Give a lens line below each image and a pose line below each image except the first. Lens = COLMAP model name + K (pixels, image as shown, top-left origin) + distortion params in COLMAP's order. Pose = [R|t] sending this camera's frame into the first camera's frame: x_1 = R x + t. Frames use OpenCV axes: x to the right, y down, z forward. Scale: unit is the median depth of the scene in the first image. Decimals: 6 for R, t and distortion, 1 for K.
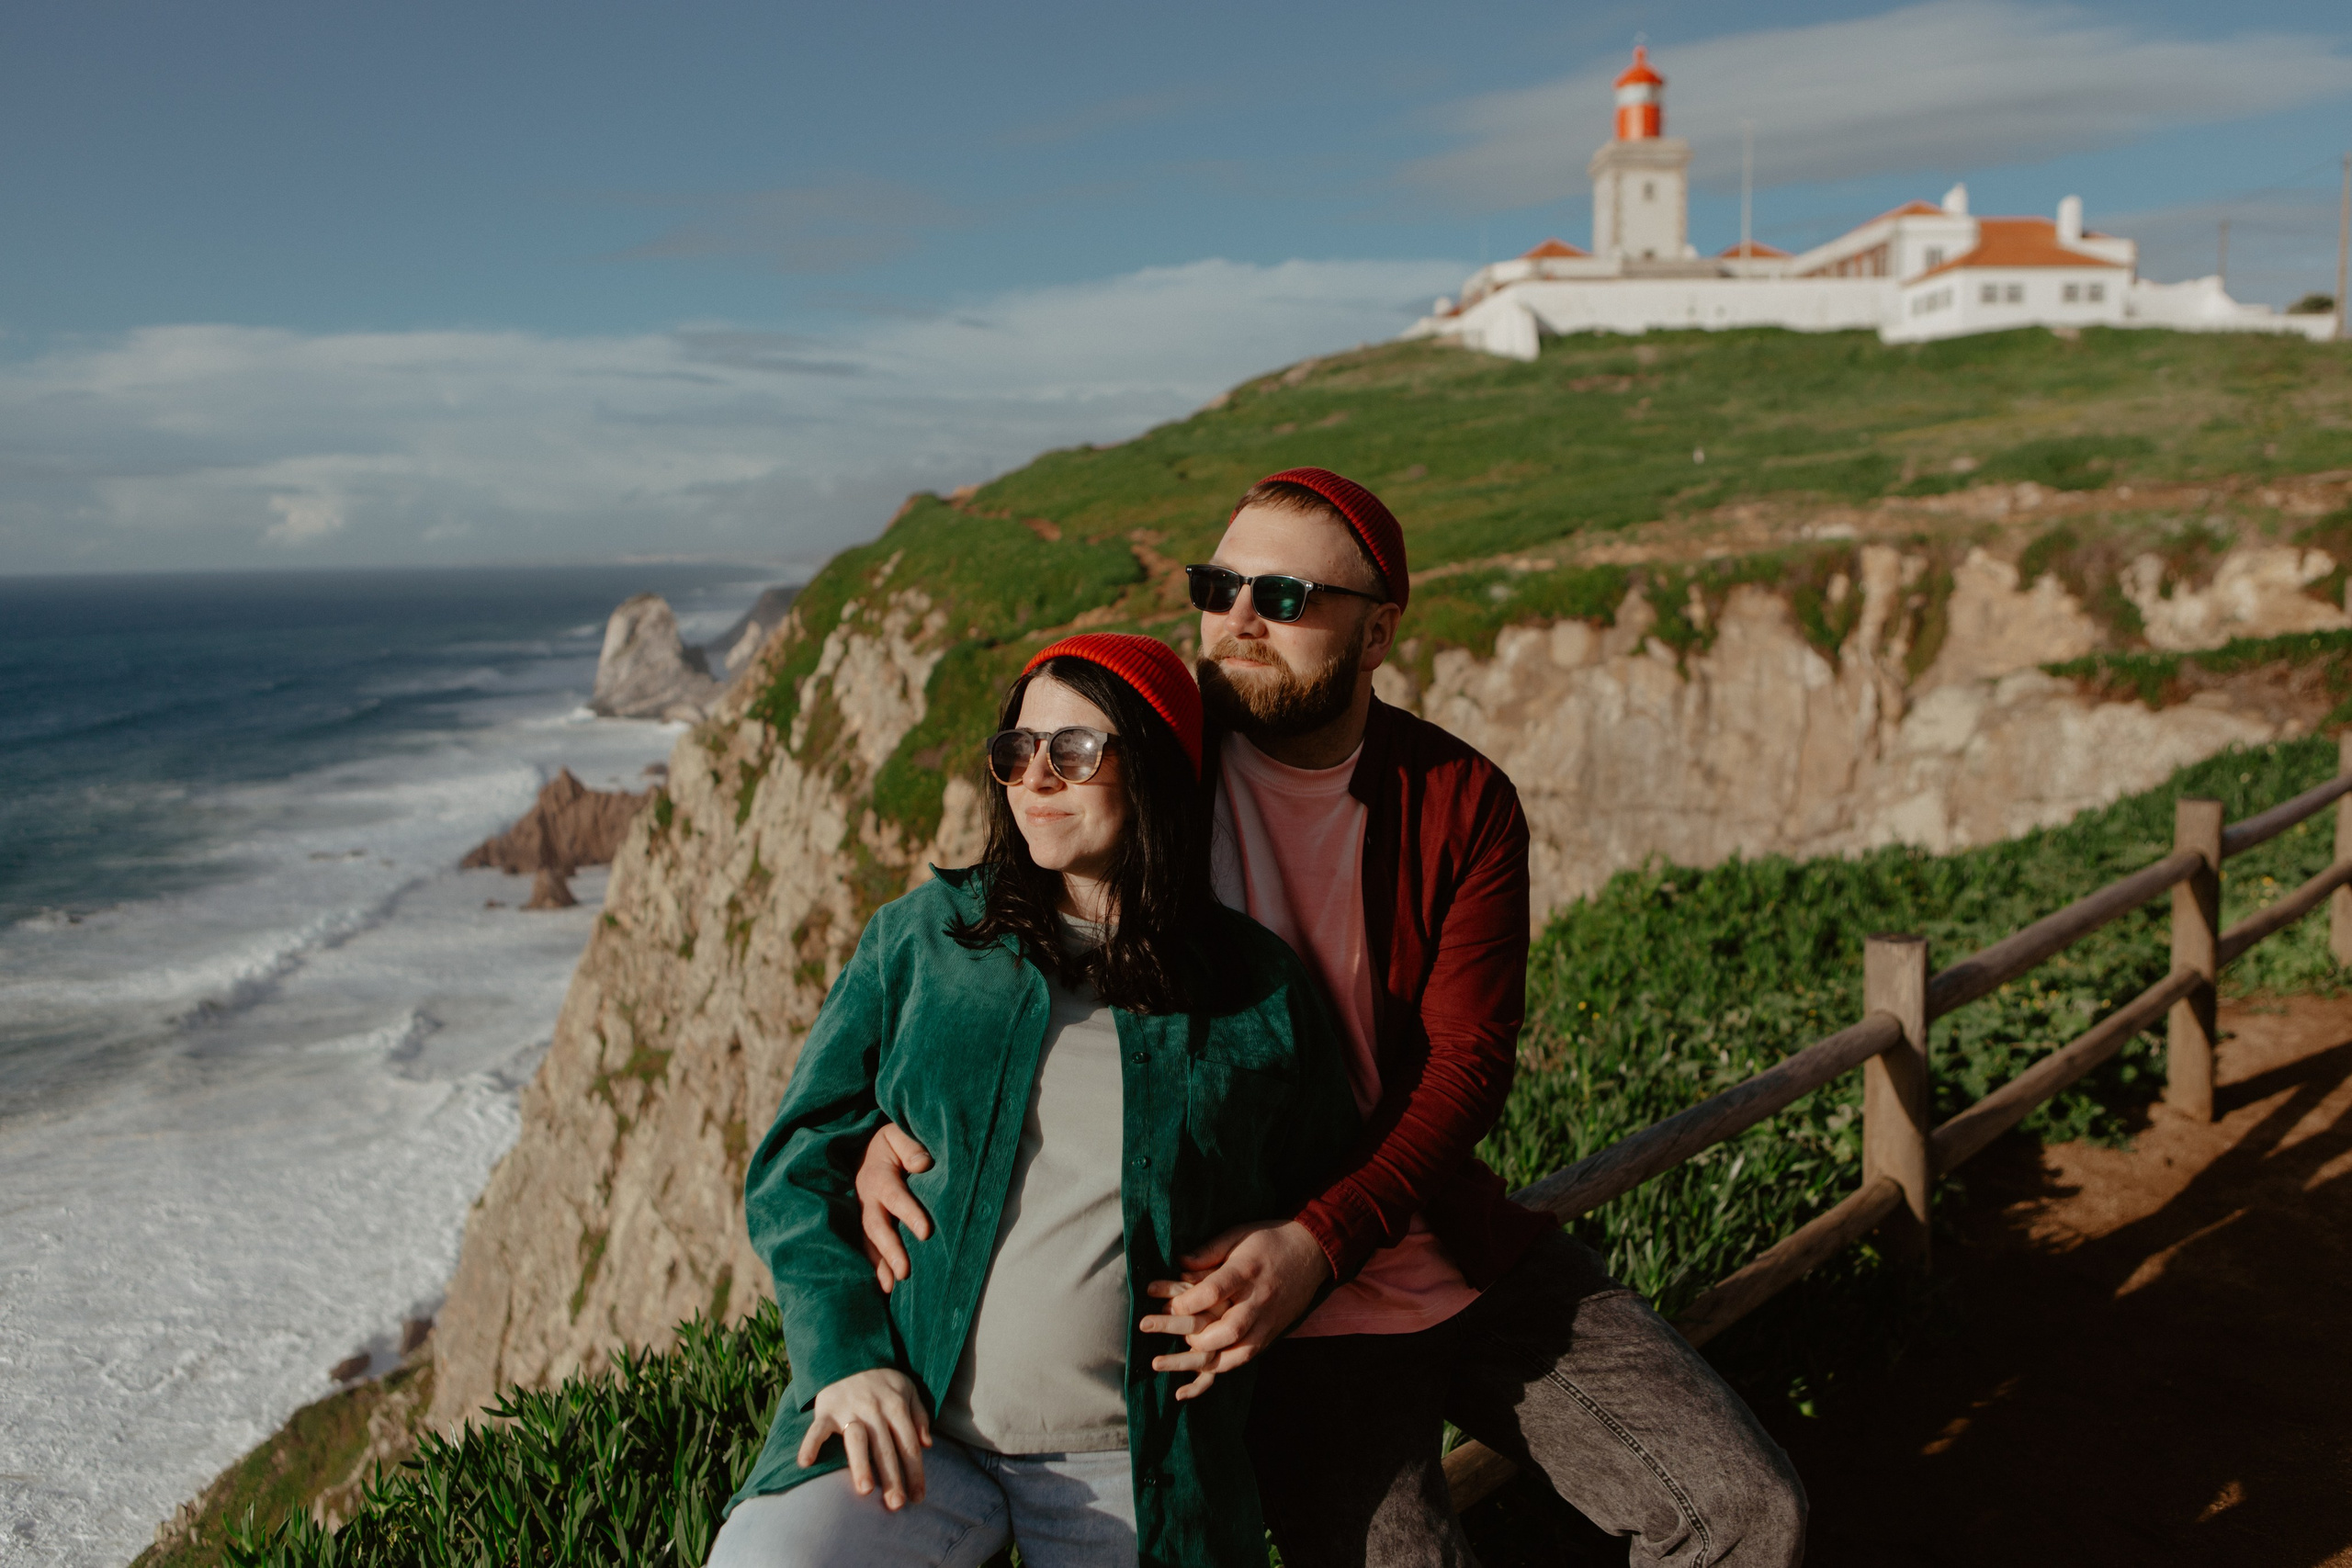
lens RADIAL K [[1899.9, 0, 1176.0], [0, 1899.9, 784.0], [0, 0, 1]] dist [-0.003187, 0.004840]
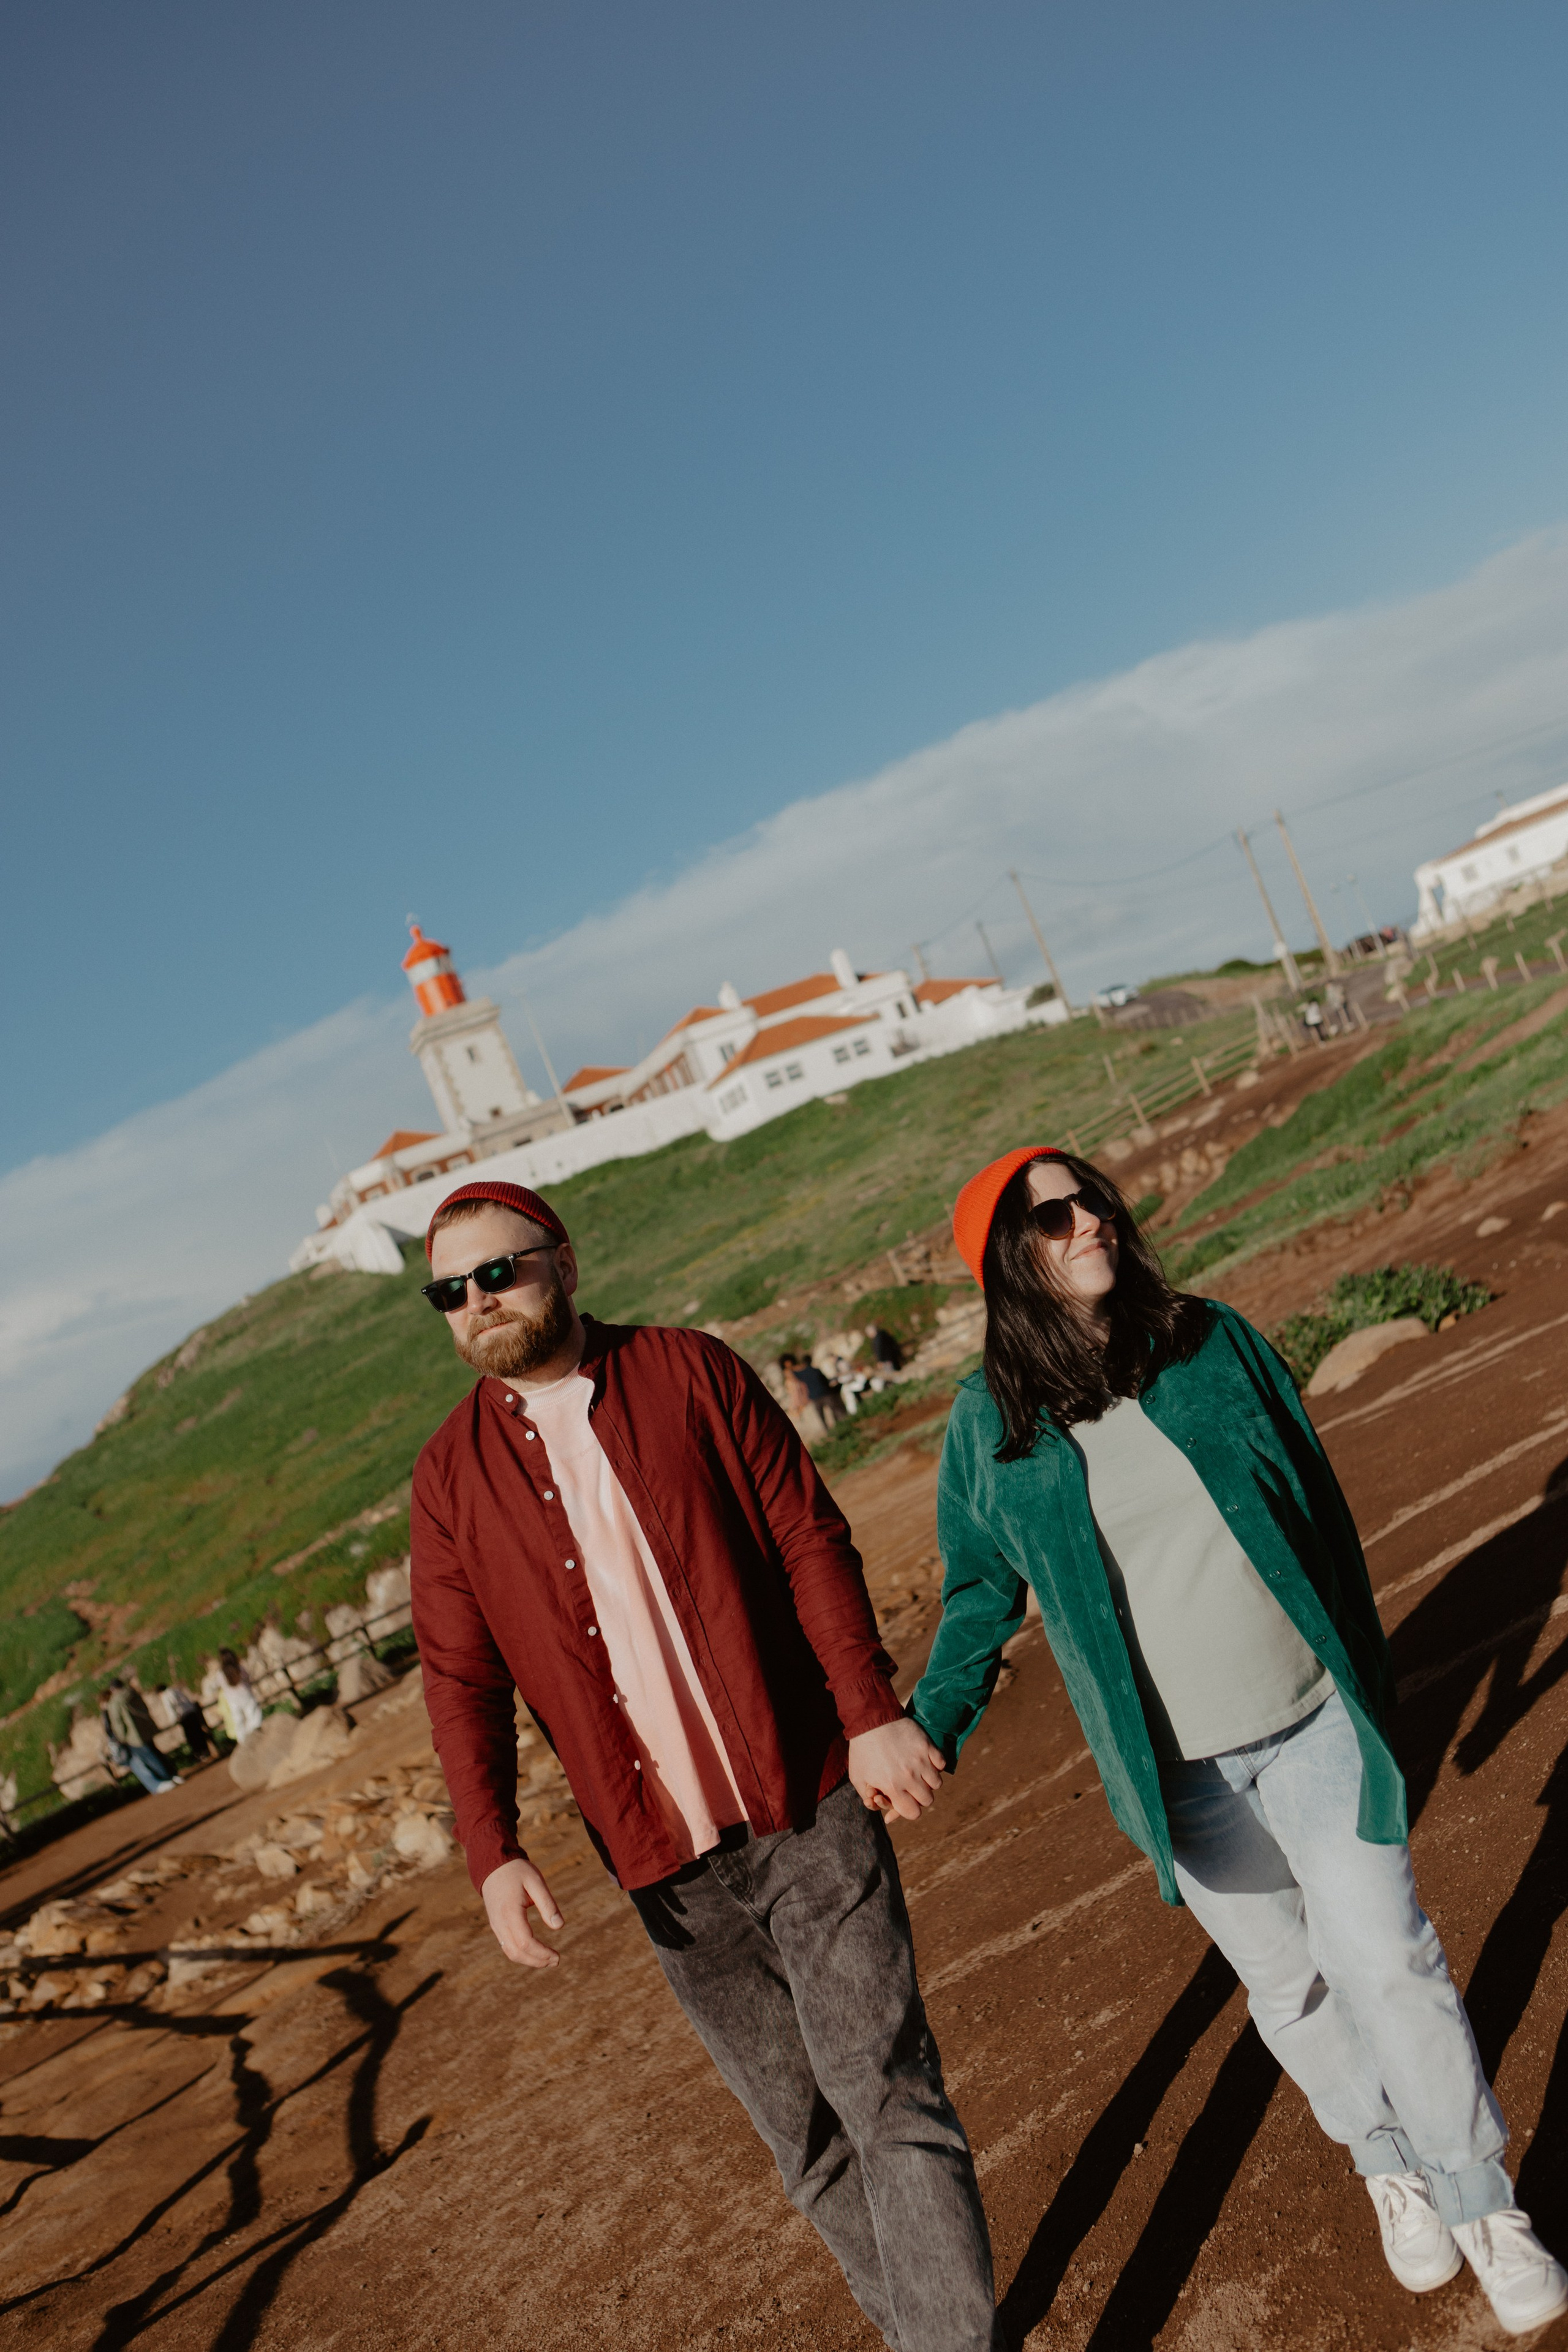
lens RADIAL K [[2451.6, 0, 784.0], [0, 2451.6, 1176.0], [0, 0, 1]] dist [-0.018249, -0.018654]
pose [[0.903999, -0.327580, 0.274731, 0.035192], [0.379194, 0.911148, -0.161311, 0.022781], [-0.197478, 0.250002, 0.947893, -0.356468]]
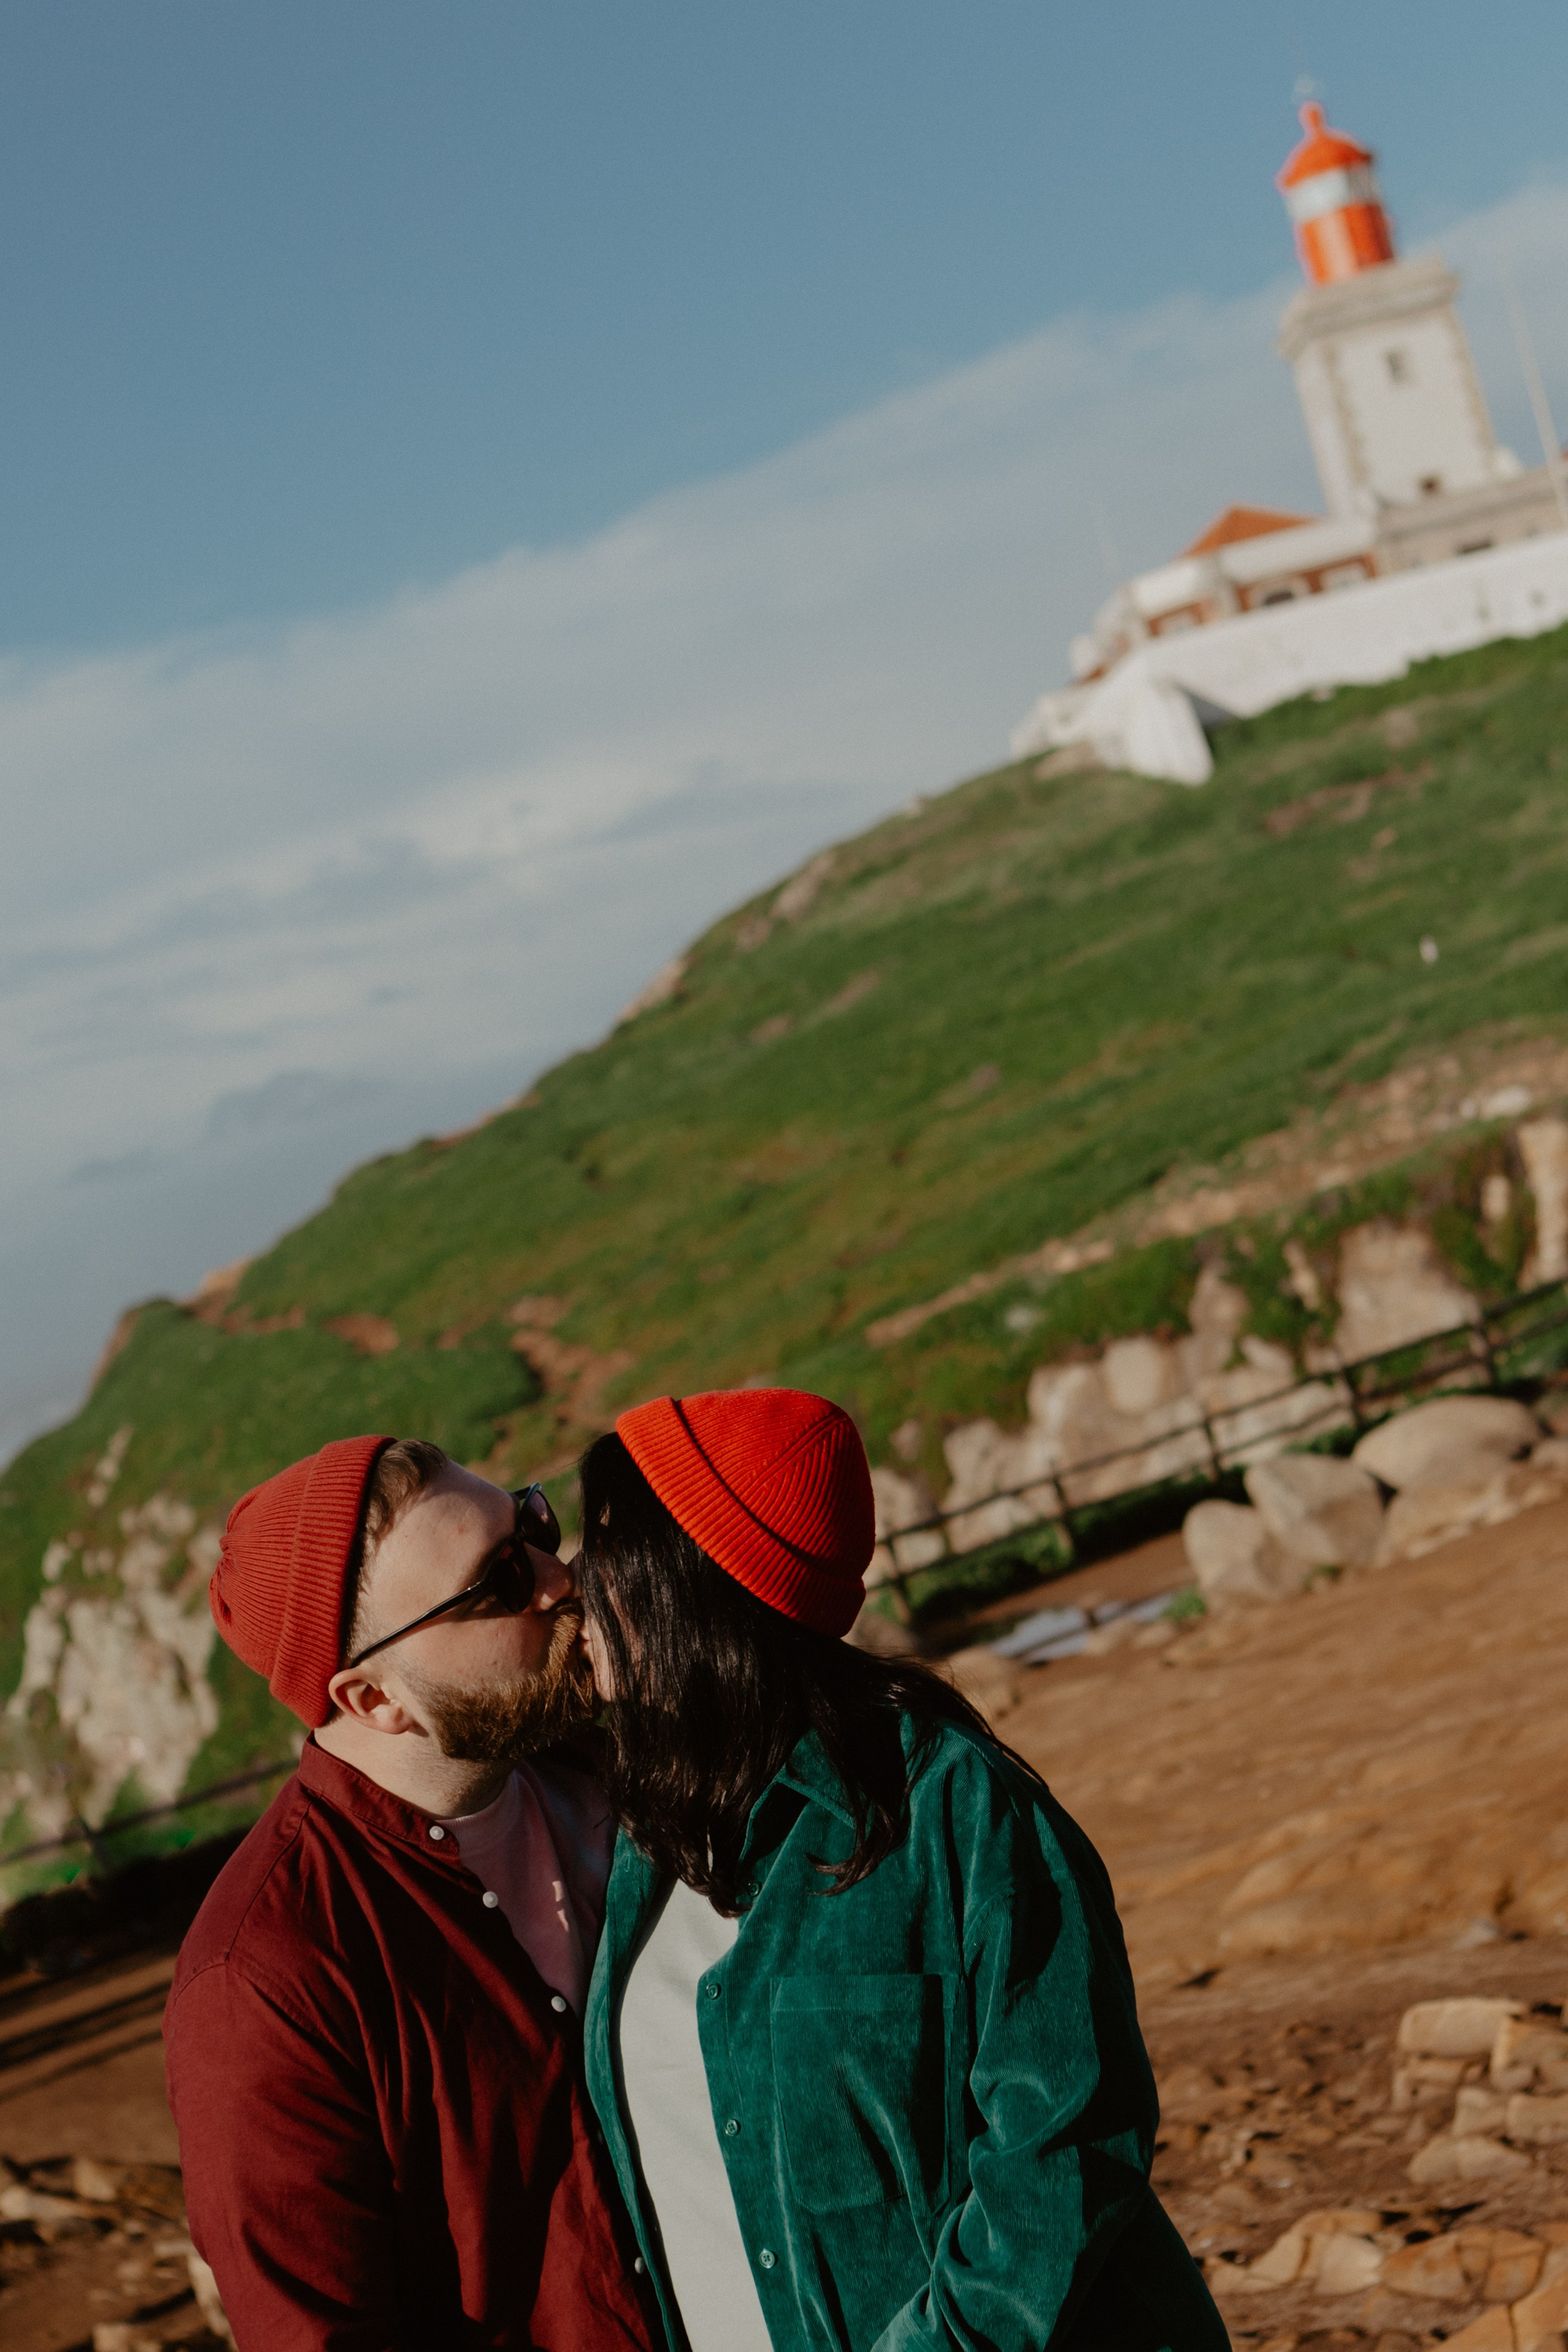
lens RADIAL K [[4562.5, 0, 603.6], [0, 4562.5, 1184.5], [0, 0, 1]] dist [-0.013064, 0.109782]
pose [[0.969166, -0.243093, -0.040287, 0.060198], [0.236021, 0.962789, -0.131648, 0.013778], [0.070790, 0.118081, 0.990478, -0.301981]]
